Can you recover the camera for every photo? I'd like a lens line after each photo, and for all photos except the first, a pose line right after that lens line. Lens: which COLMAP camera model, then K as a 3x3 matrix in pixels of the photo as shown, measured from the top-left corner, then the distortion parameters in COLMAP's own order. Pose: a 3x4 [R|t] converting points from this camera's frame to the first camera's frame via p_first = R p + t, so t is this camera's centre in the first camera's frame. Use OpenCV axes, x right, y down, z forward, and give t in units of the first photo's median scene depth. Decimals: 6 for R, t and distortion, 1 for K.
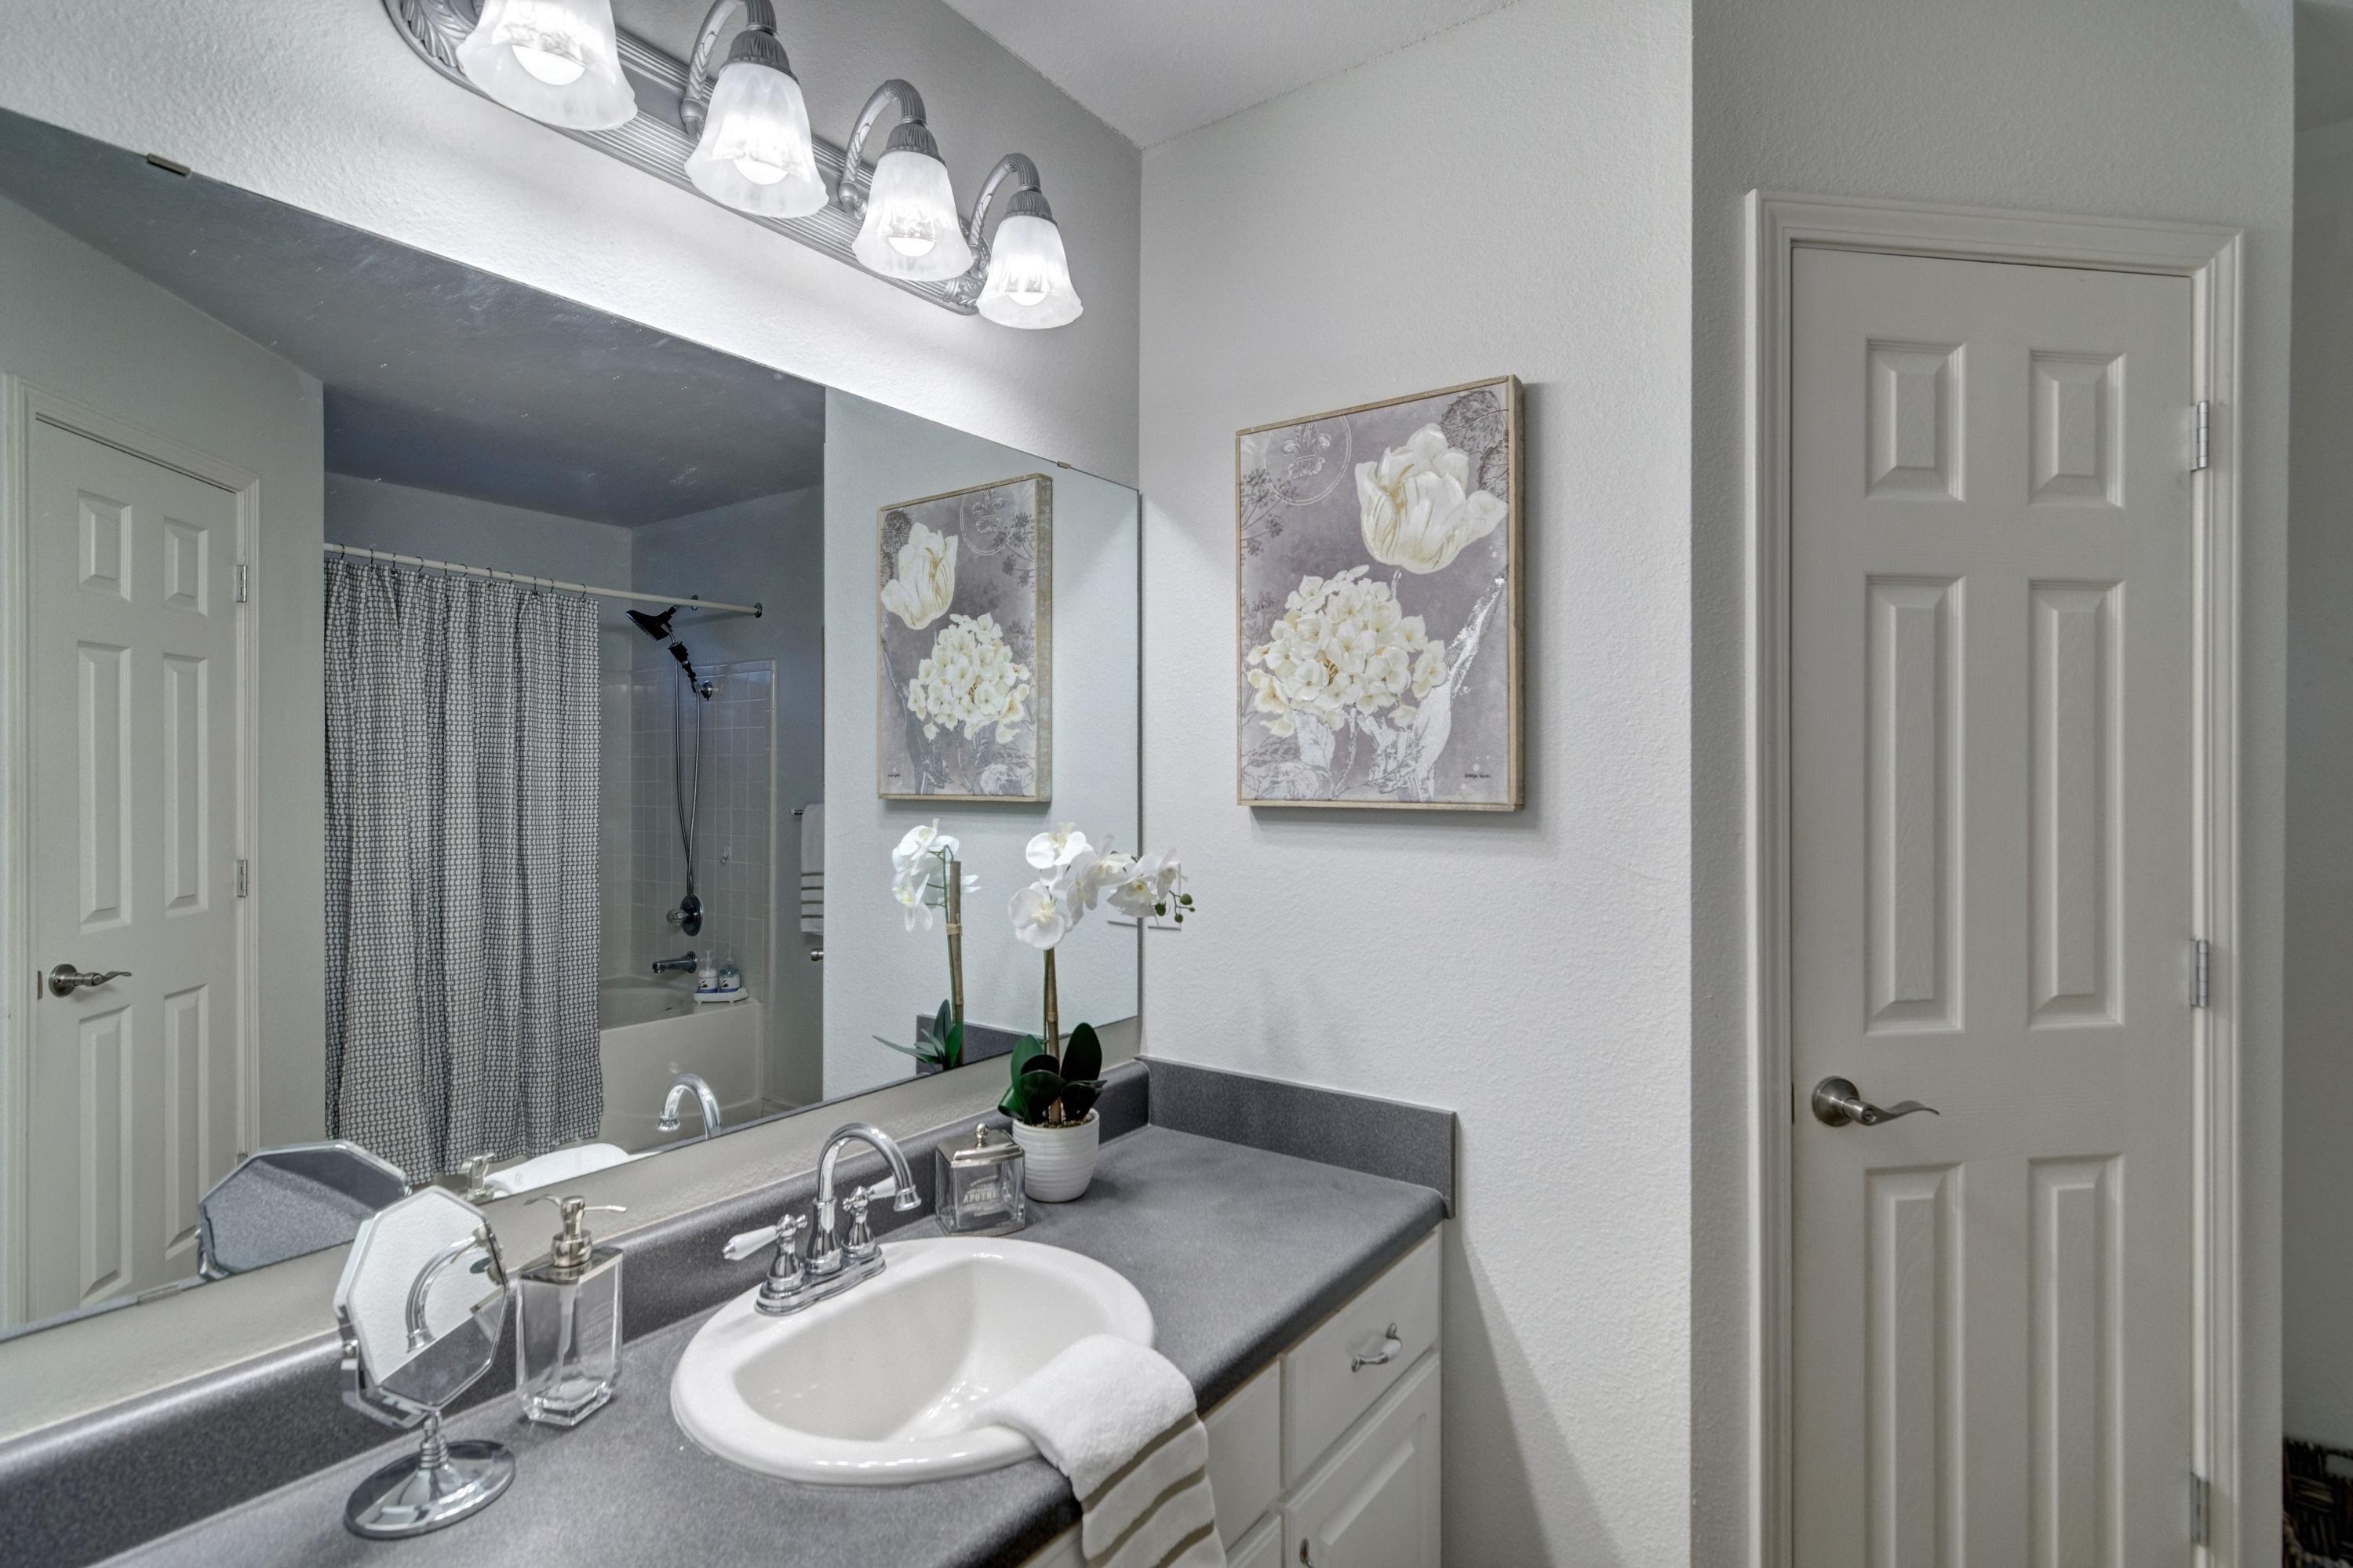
lens RADIAL K [[1120.2, 0, 1178.9], [0, 1120.2, 773.4], [0, 0, 1]] dist [0.003324, -0.000365]
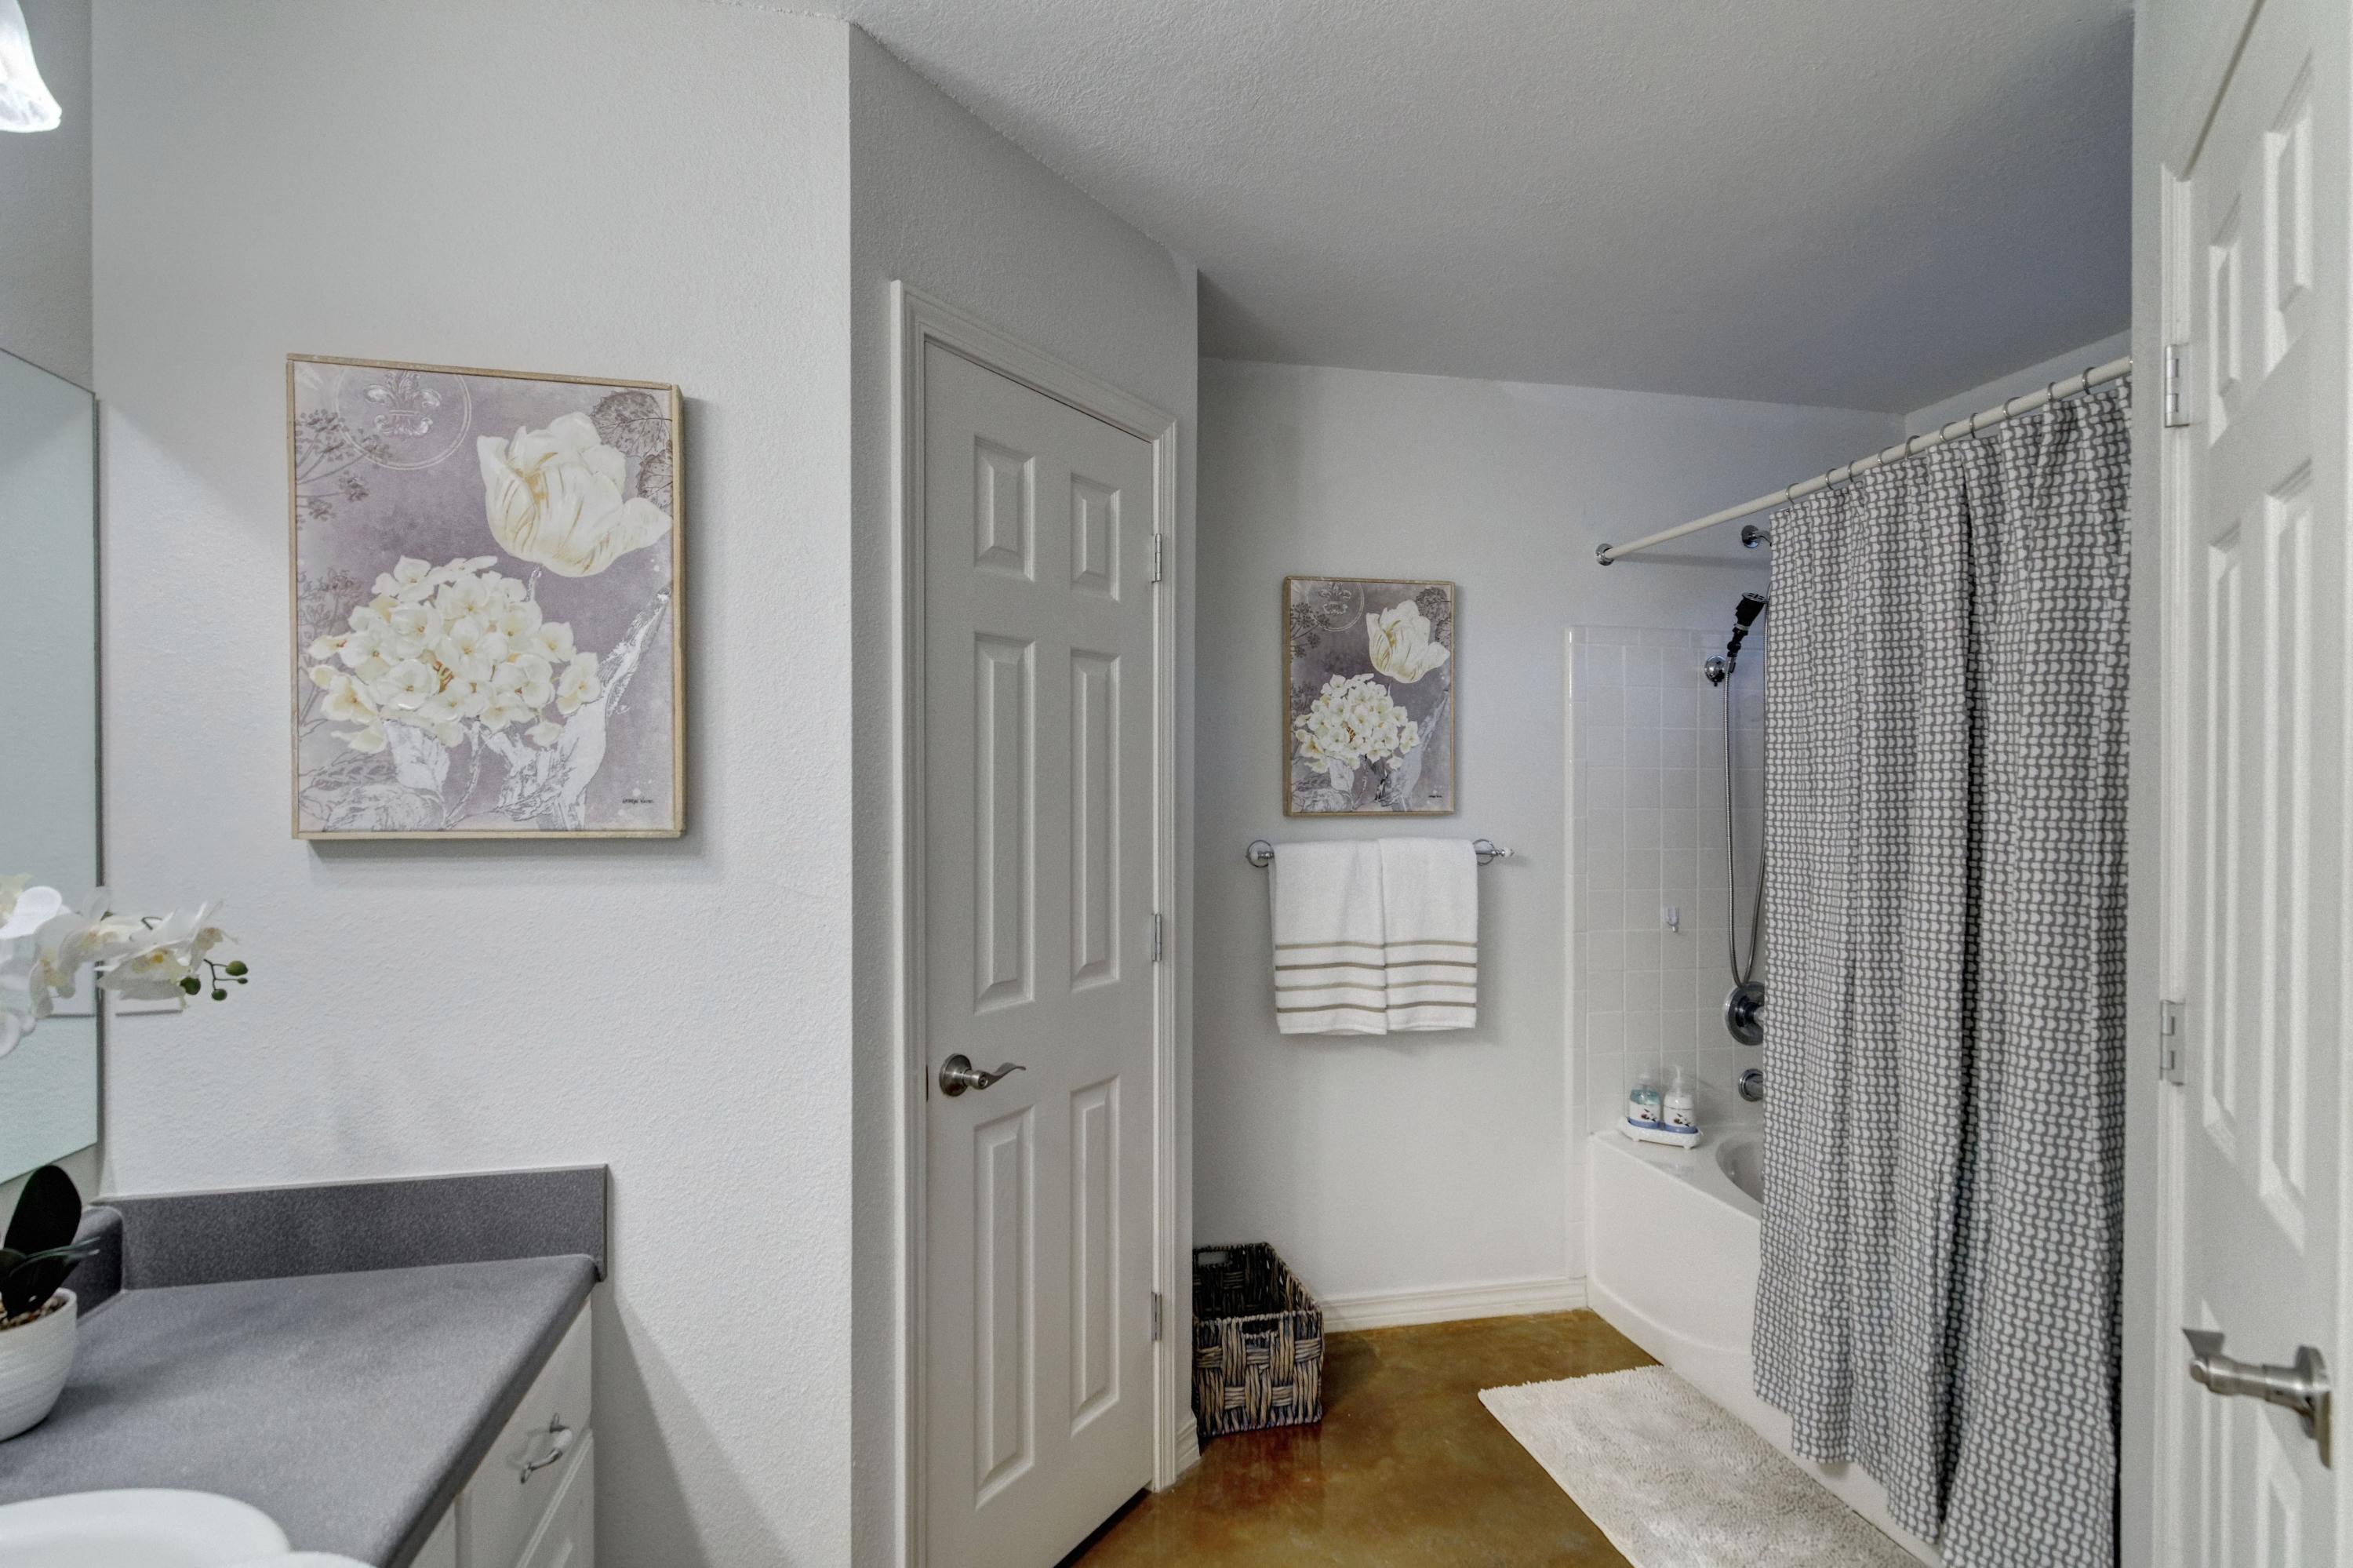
lens RADIAL K [[1135.6, 0, 1178.0], [0, 1135.6, 793.3], [0, 0, 1]] dist [0.001137, 0.000113]
pose [[0.667535, -0.000205, 0.744578, -0.135008], [-0.003136, 0.999990, 0.003086, -0.008207], [-0.744572, -0.004395, 0.667528, 0.023868]]
